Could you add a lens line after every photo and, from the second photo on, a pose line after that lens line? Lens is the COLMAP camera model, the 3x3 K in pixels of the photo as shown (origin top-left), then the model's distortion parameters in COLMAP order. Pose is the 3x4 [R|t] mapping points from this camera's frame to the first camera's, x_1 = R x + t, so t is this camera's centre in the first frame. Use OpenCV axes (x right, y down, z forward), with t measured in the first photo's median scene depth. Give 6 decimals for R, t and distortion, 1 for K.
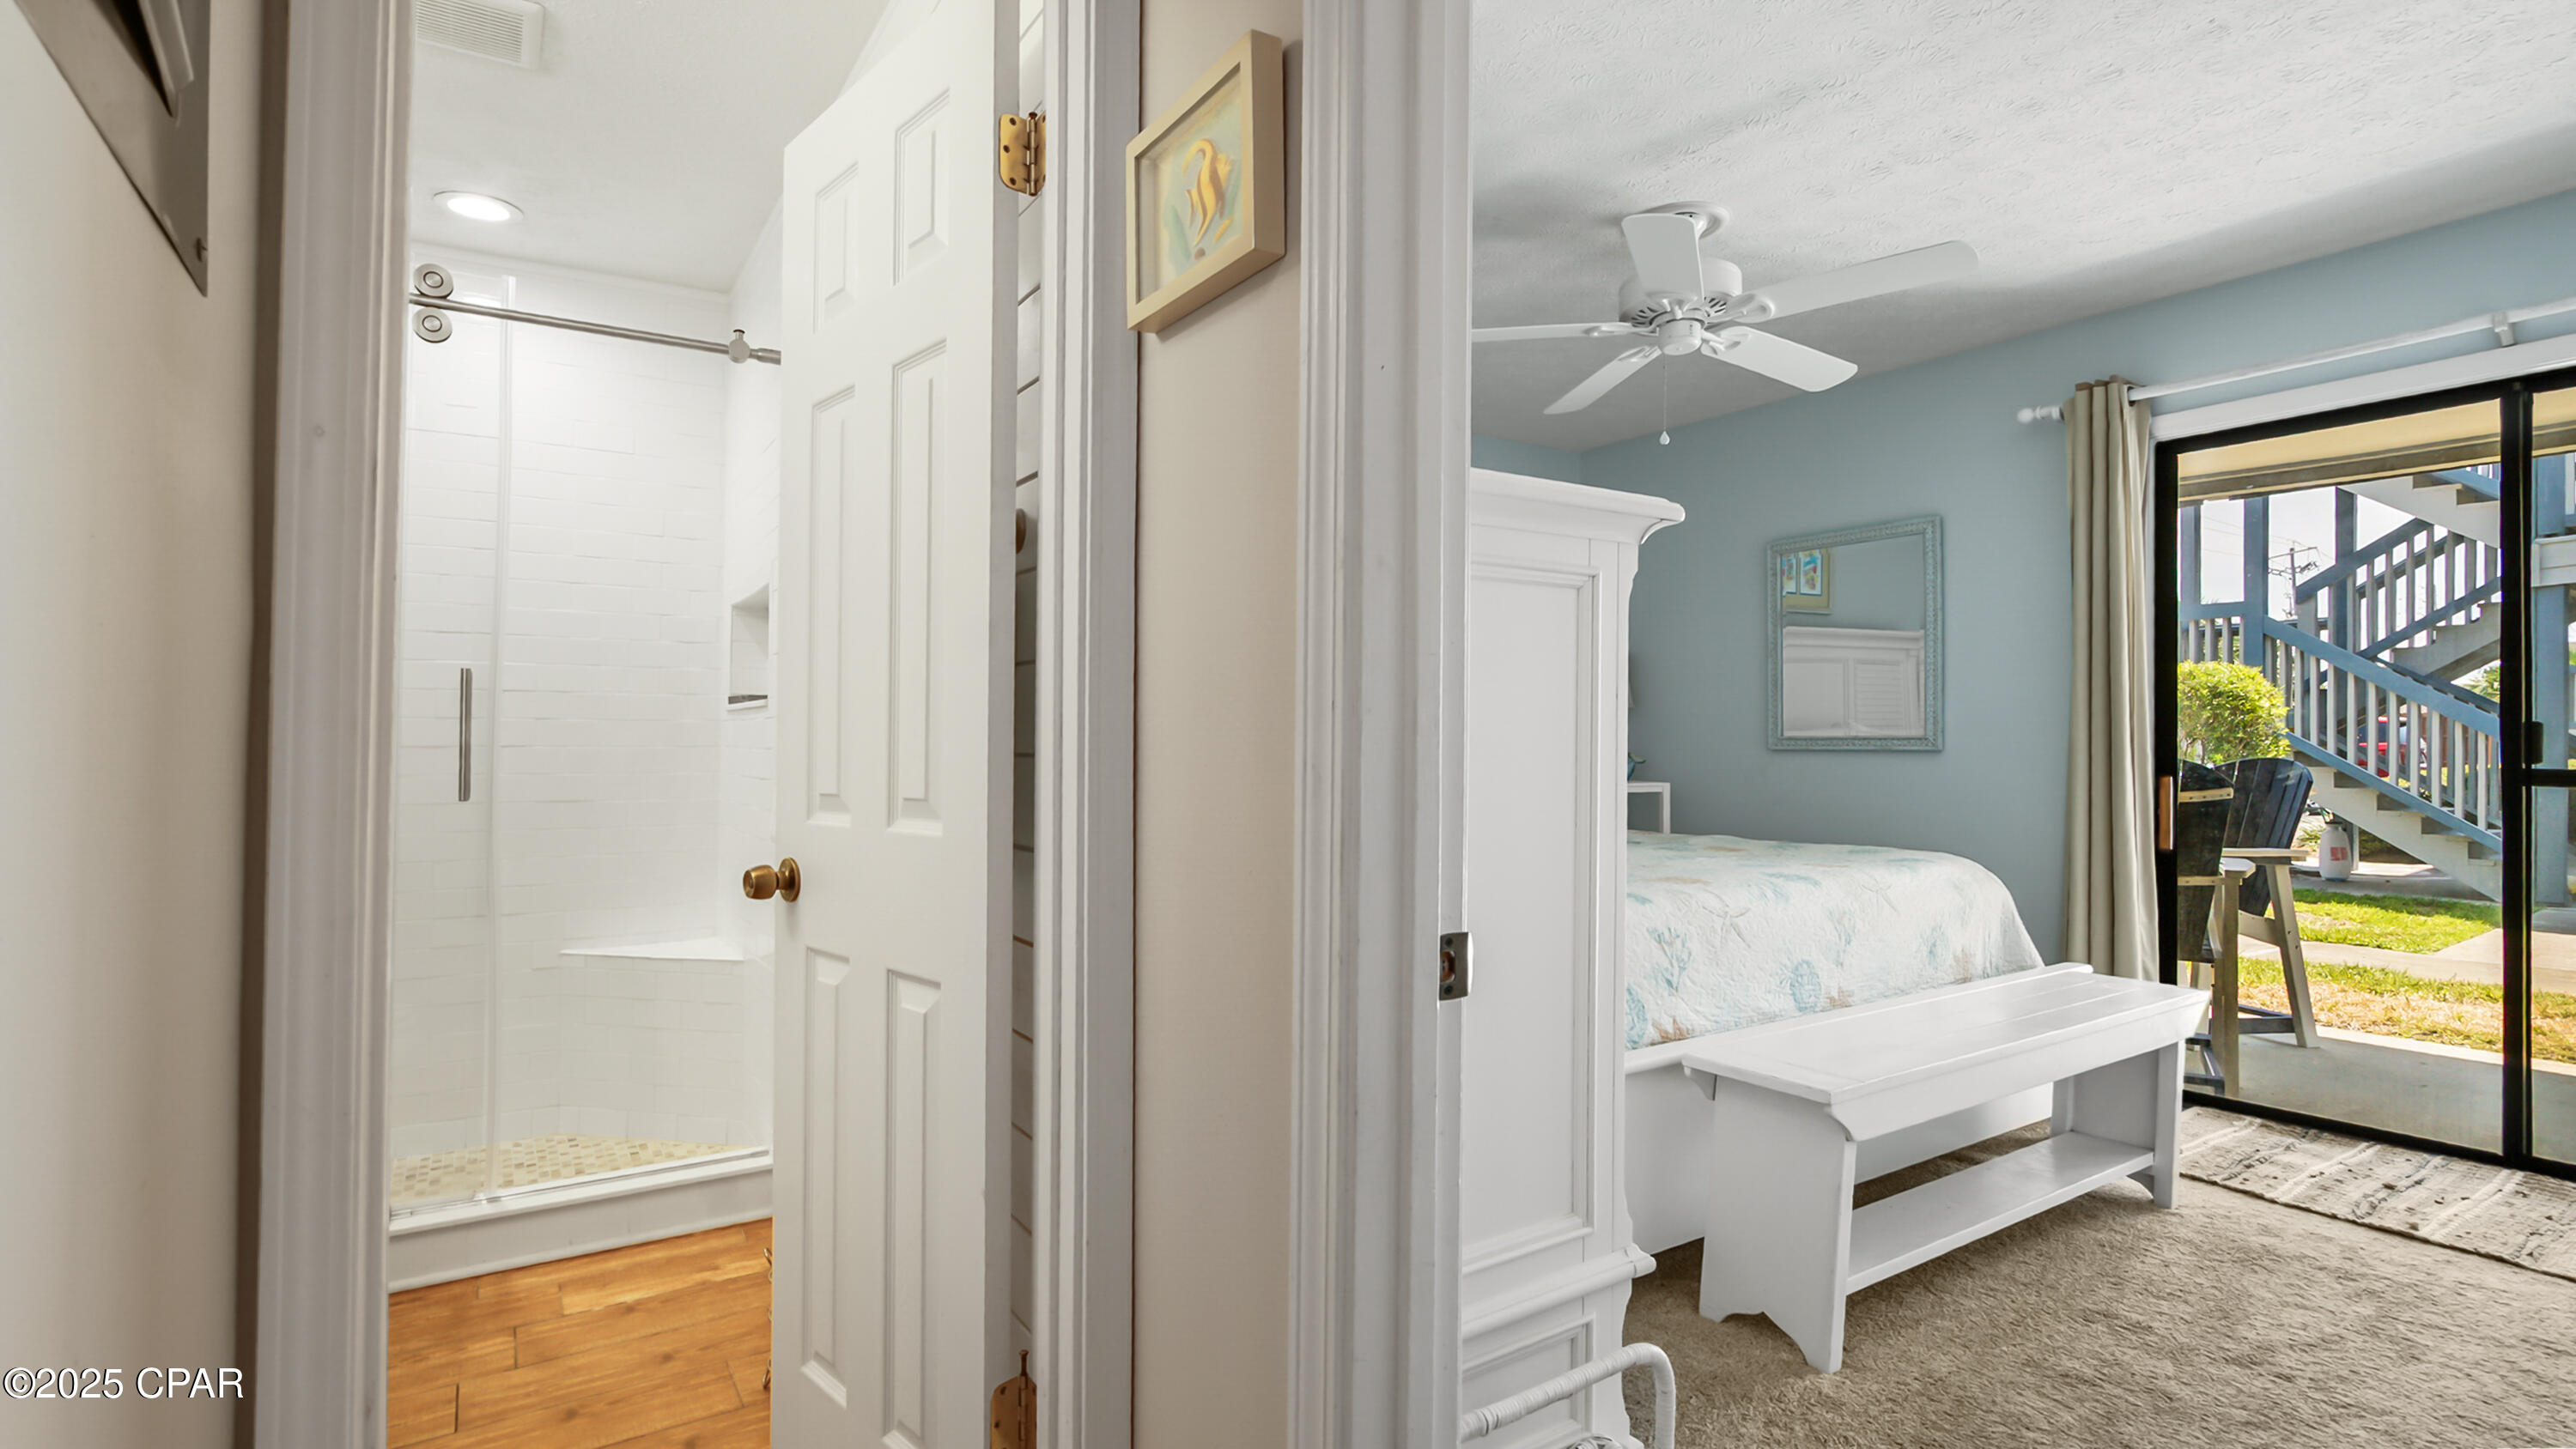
lens RADIAL K [[1195.0, 0, 1255.5], [0, 1195.0, 721.6], [0, 0, 1]] dist [-0.014165, 0.008805]
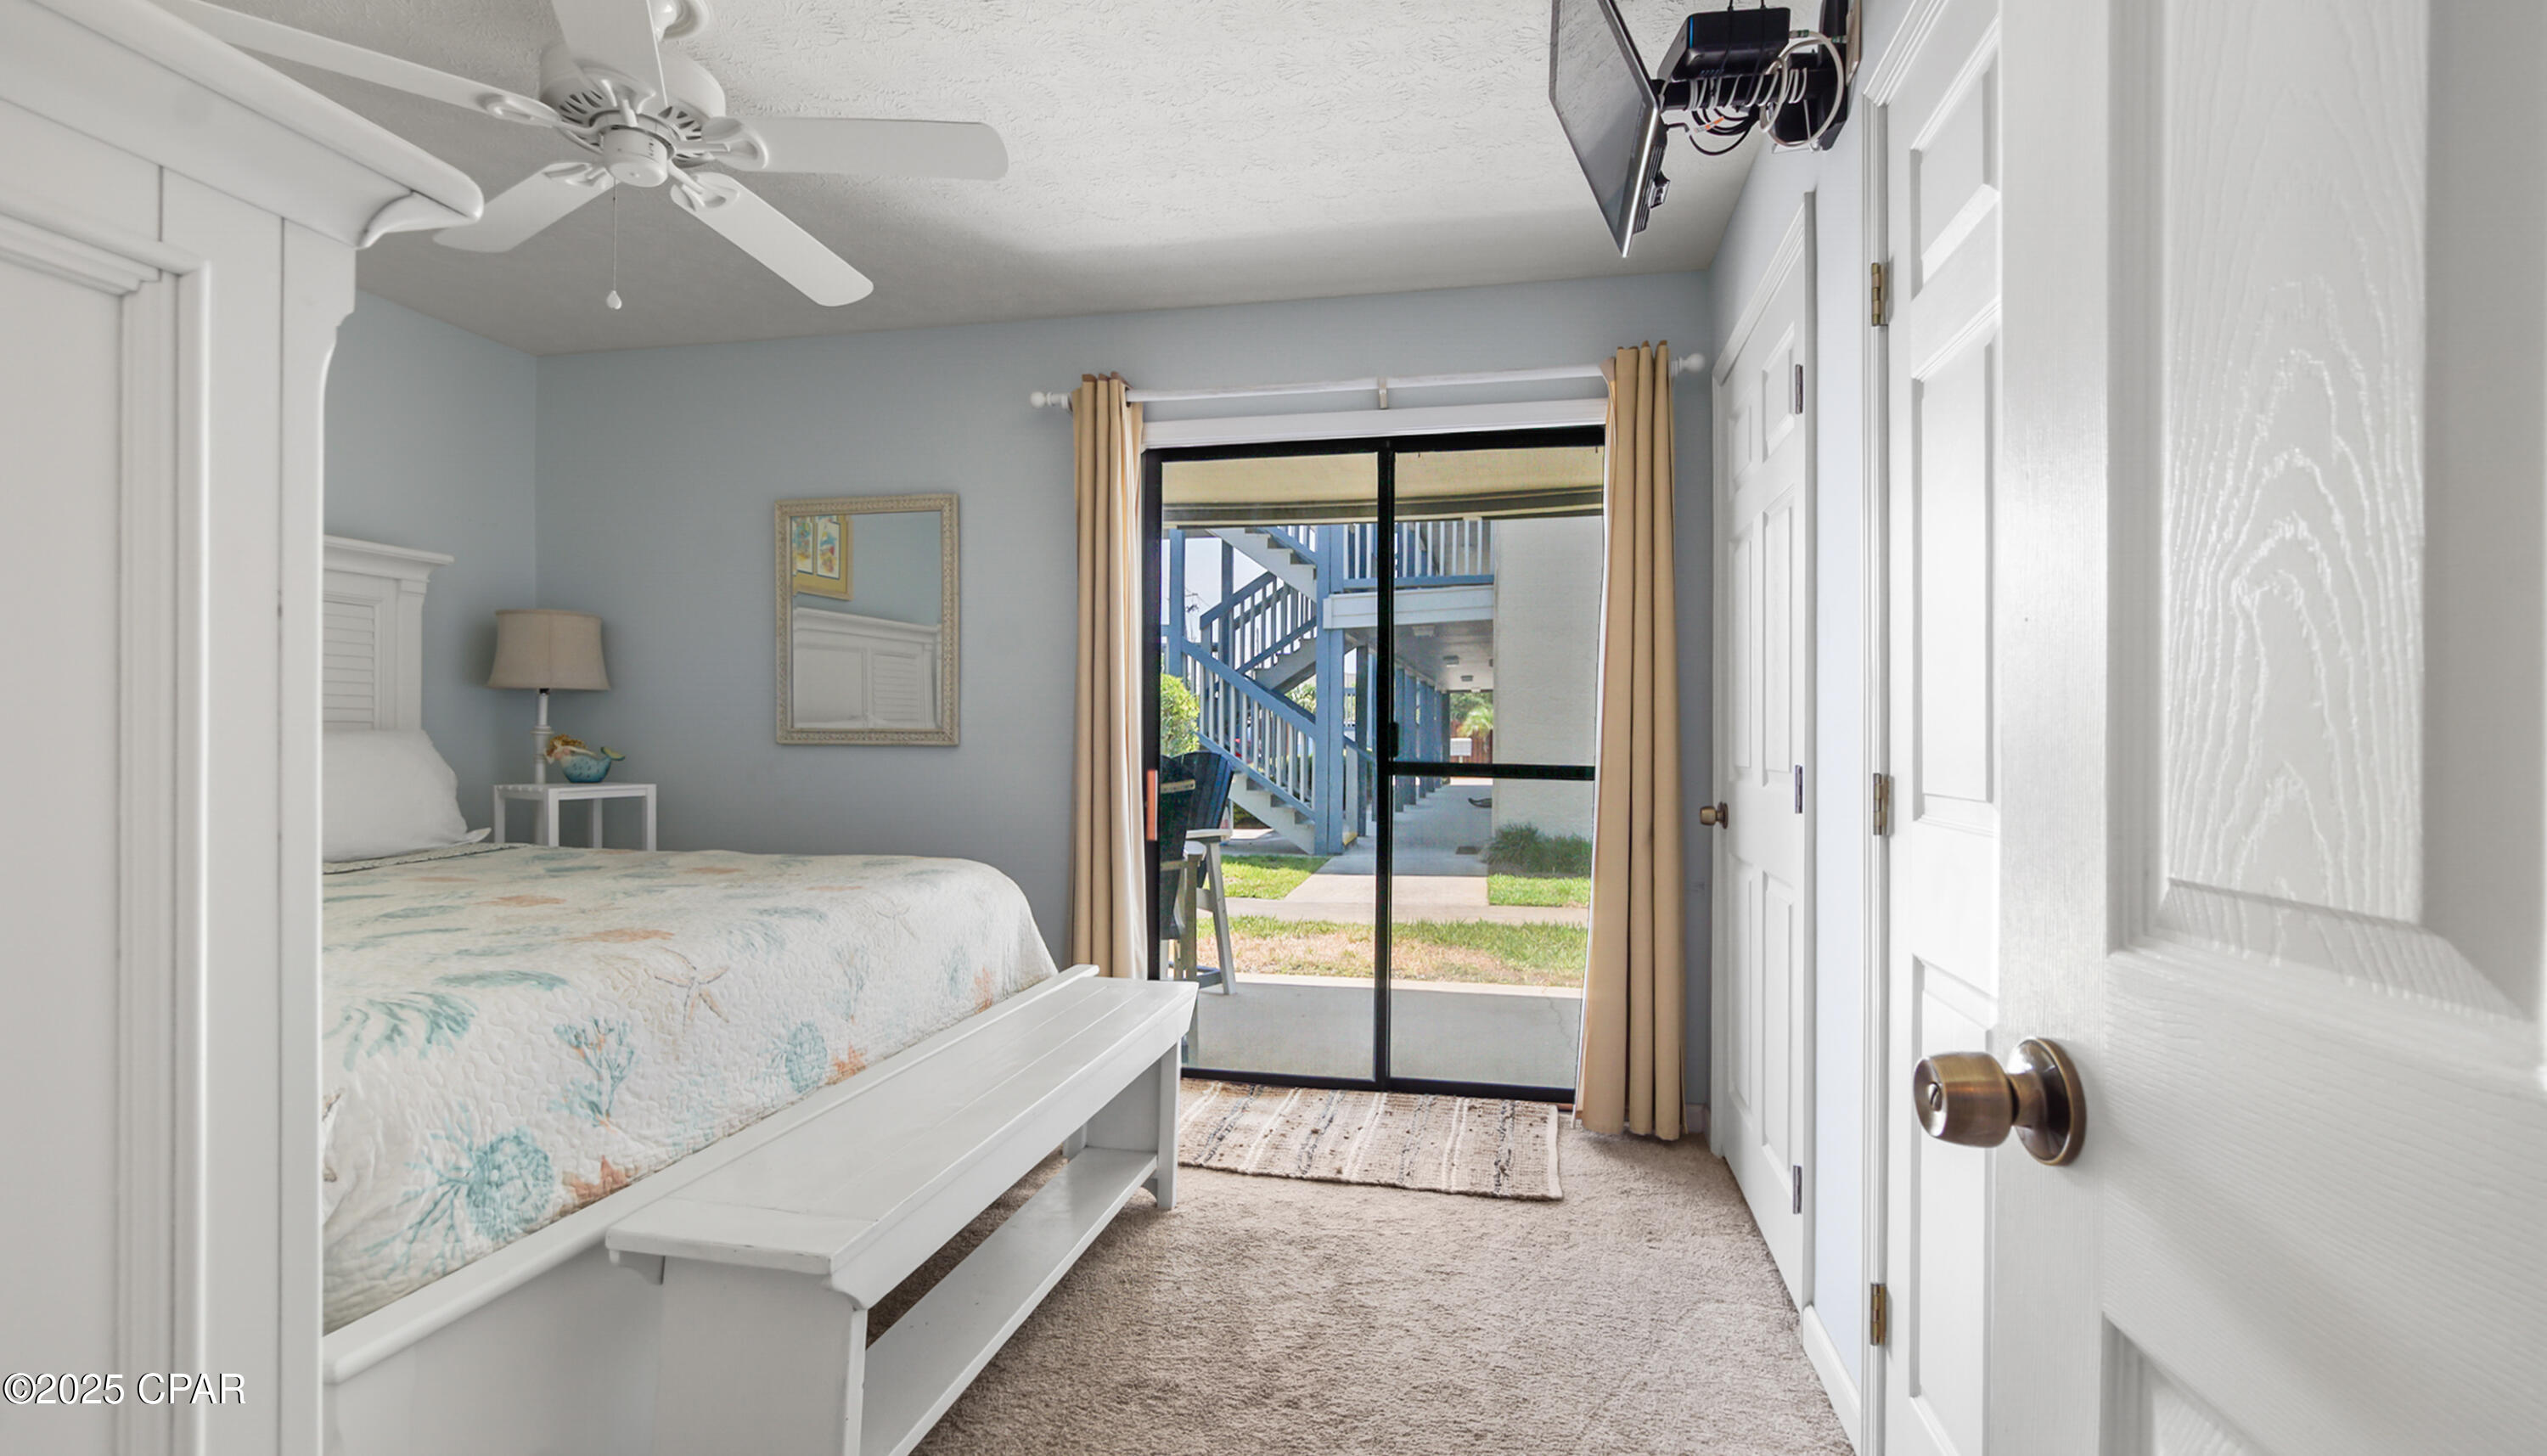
lens RADIAL K [[1191.1, 0, 1271.3], [0, 1191.1, 799.2], [0, 0, 1]] dist [-0.010429, -0.000442]
pose [[0.705641, -0.030450, 0.707915, 0.121924], [-0.019725, 0.997845, 0.062583, 0.004586], [-0.708295, -0.058124, 0.703519, 0.233600]]
